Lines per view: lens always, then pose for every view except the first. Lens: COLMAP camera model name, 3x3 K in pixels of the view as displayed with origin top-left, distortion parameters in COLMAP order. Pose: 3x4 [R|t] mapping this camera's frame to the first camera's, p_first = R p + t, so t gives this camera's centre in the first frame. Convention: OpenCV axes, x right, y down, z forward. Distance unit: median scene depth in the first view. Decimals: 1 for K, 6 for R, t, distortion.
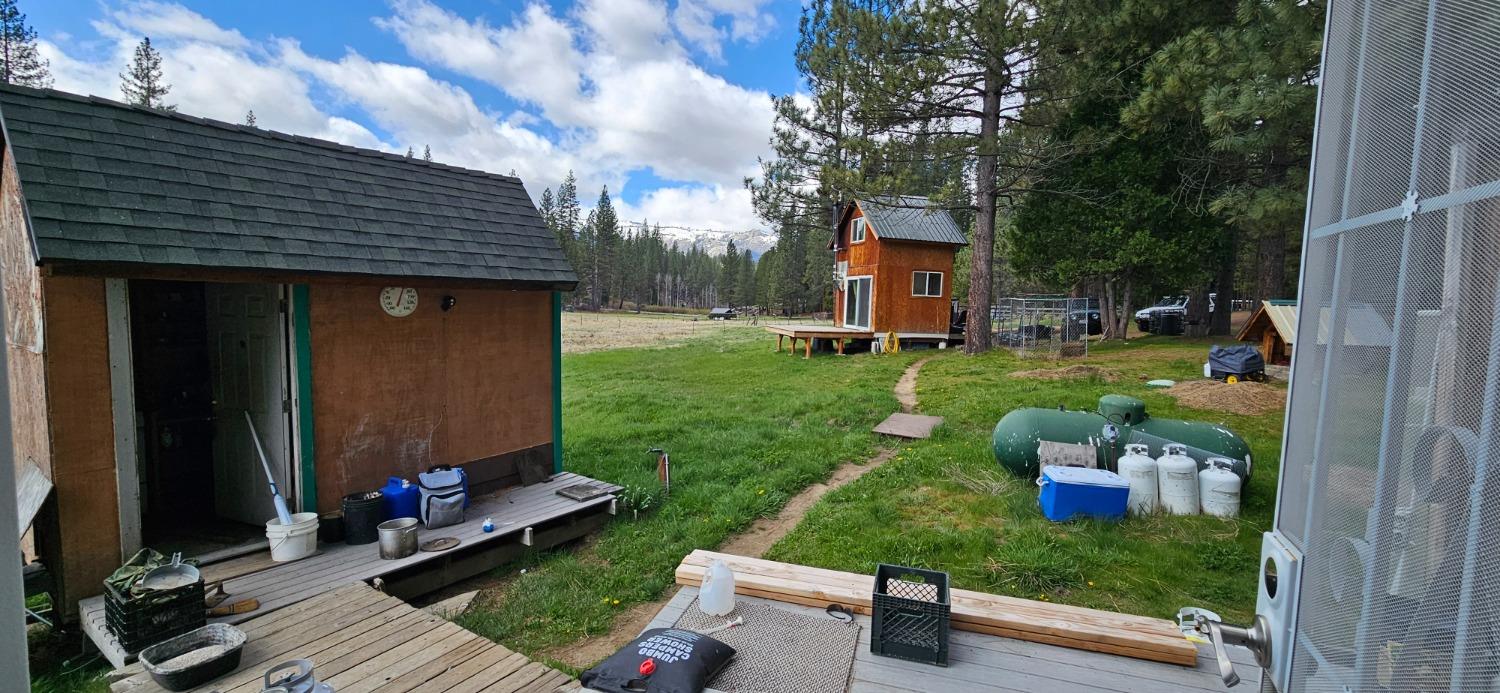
lens RADIAL K [[617.5, 0, 742.8], [0, 617.5, 349.5], [0, 0, 1]] dist [-0.001714, 0.000636]
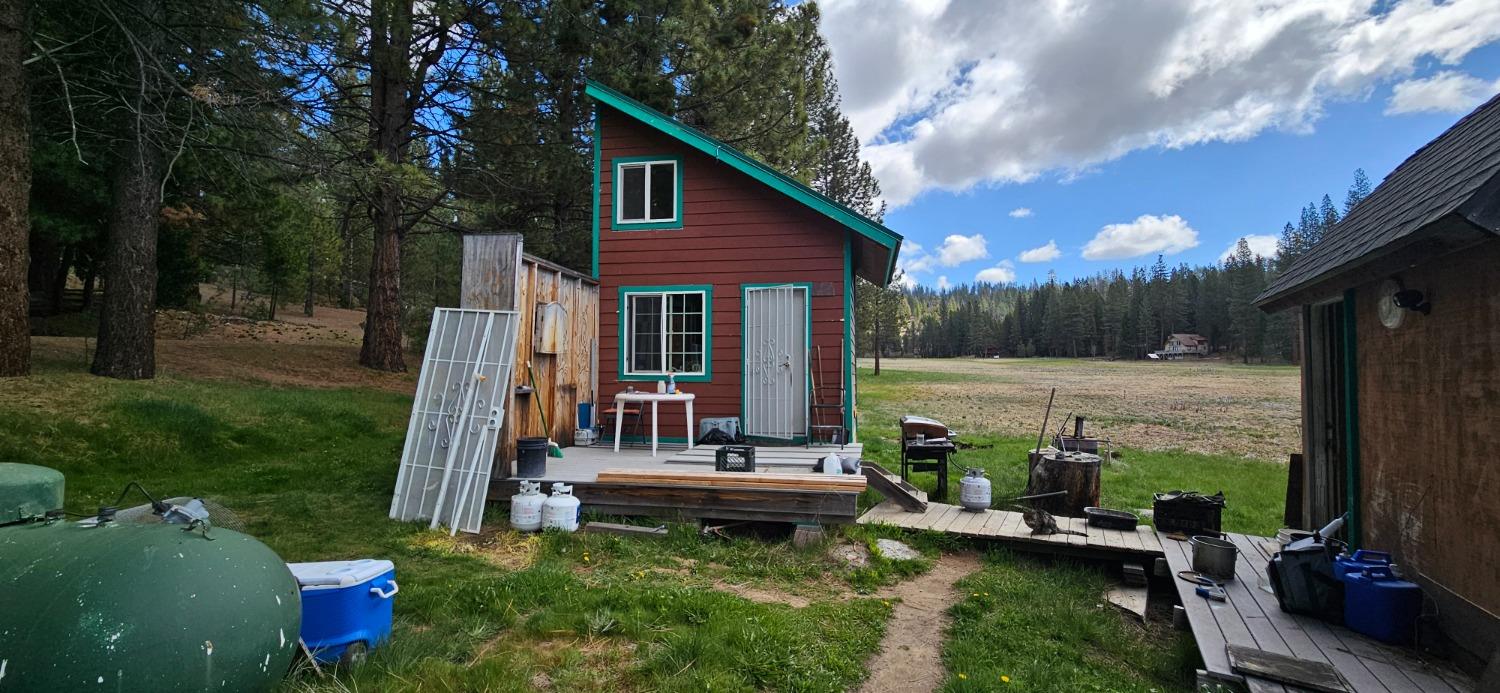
lens RADIAL K [[617.5, 0, 758.0], [0, 617.5, 344.1], [0, 0, 1]] dist [-0.001714, 0.000636]
pose [[-0.991526, -0.040803, -0.123338, 0.219520], [-0.045072, 0.998470, 0.032019, -0.022551], [0.121843, 0.037307, -0.991848, 1.391006]]
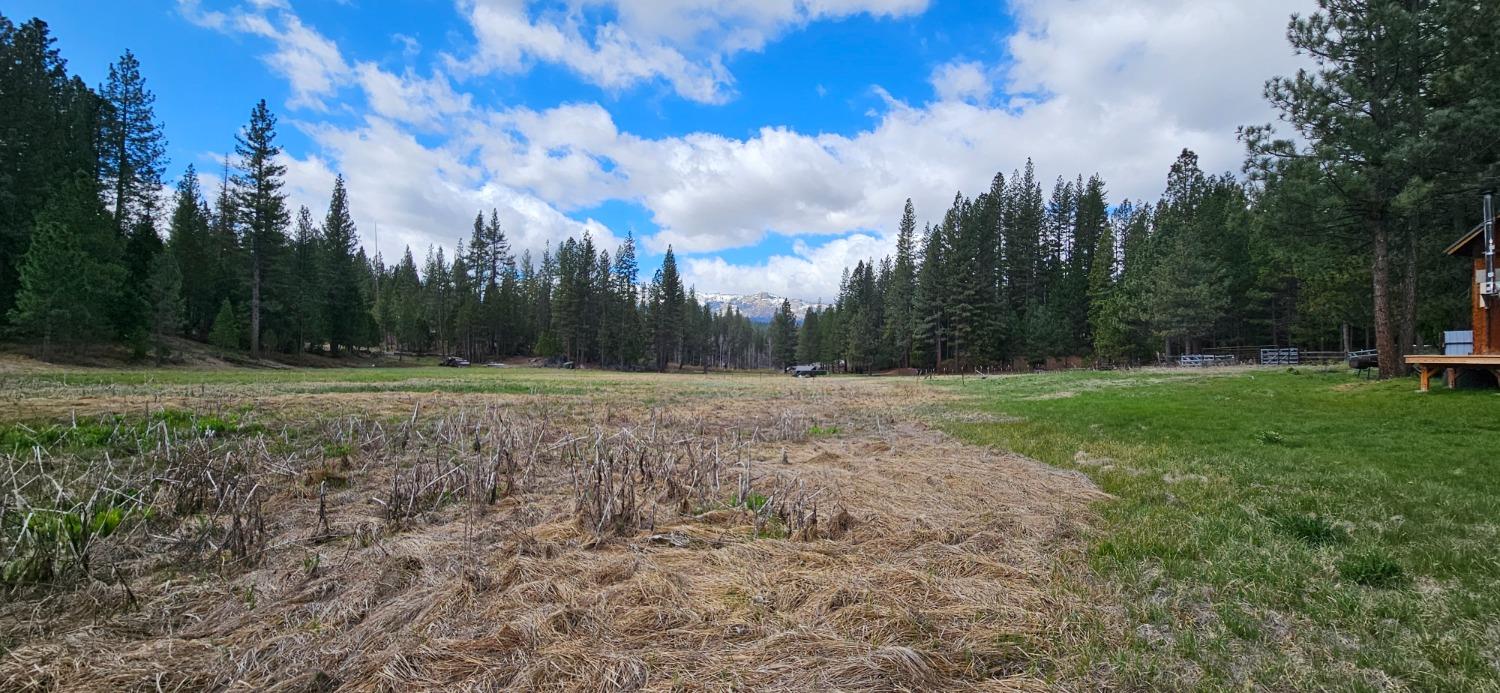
lens RADIAL K [[617.5, 0, 756.6], [0, 617.5, 344.8], [0, 0, 1]] dist [-0.001714, 0.000636]
pose [[0.999852, -0.017218, -0.000364, -3.176334], [0.017083, 0.994245, -0.105756, 0.036637], [0.002183, 0.105734, 0.994392, 1.071380]]
